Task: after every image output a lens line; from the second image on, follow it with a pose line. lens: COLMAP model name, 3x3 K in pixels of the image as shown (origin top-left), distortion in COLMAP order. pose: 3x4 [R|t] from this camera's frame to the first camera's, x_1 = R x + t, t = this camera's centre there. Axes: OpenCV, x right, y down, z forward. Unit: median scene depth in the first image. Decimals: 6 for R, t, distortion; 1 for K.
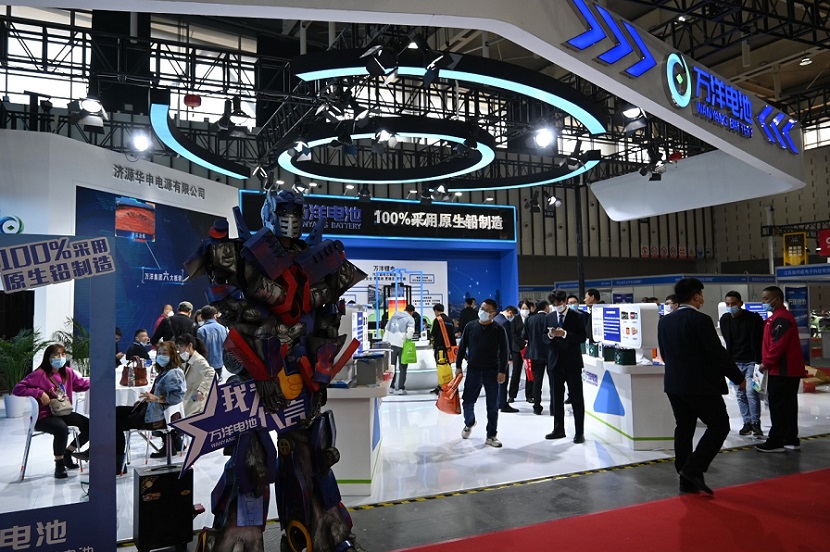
lens RADIAL K [[639.3, 0, 414.4], [0, 639.3, 274.3], [0, 0, 1]] dist [0.000149, -0.000165]
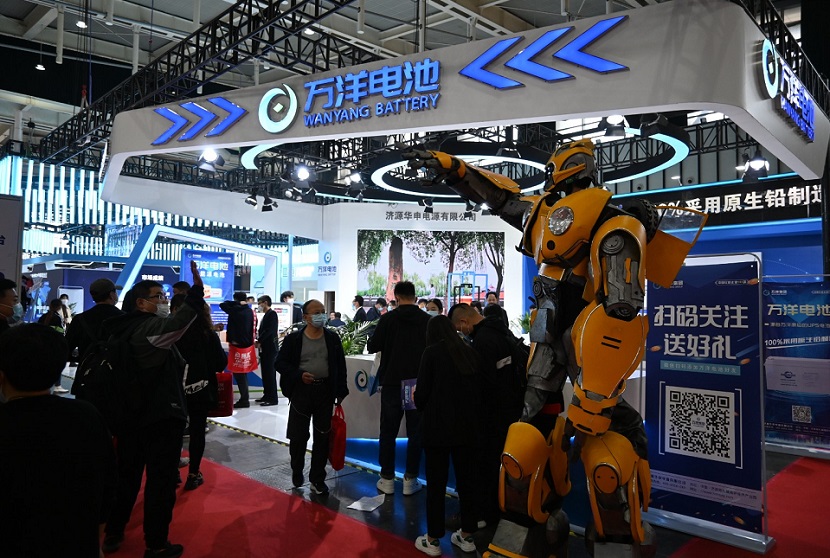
lens RADIAL K [[577.9, 0, 415.1], [0, 577.9, 279.1], [0, 0, 1]] dist [-0.000108, -0.000351]
pose [[0.356465, -0.015654, -0.934177, 0.595292], [0.030517, 0.999521, -0.005105, 0.005690], [0.933810, -0.026689, 0.356772, 0.346785]]
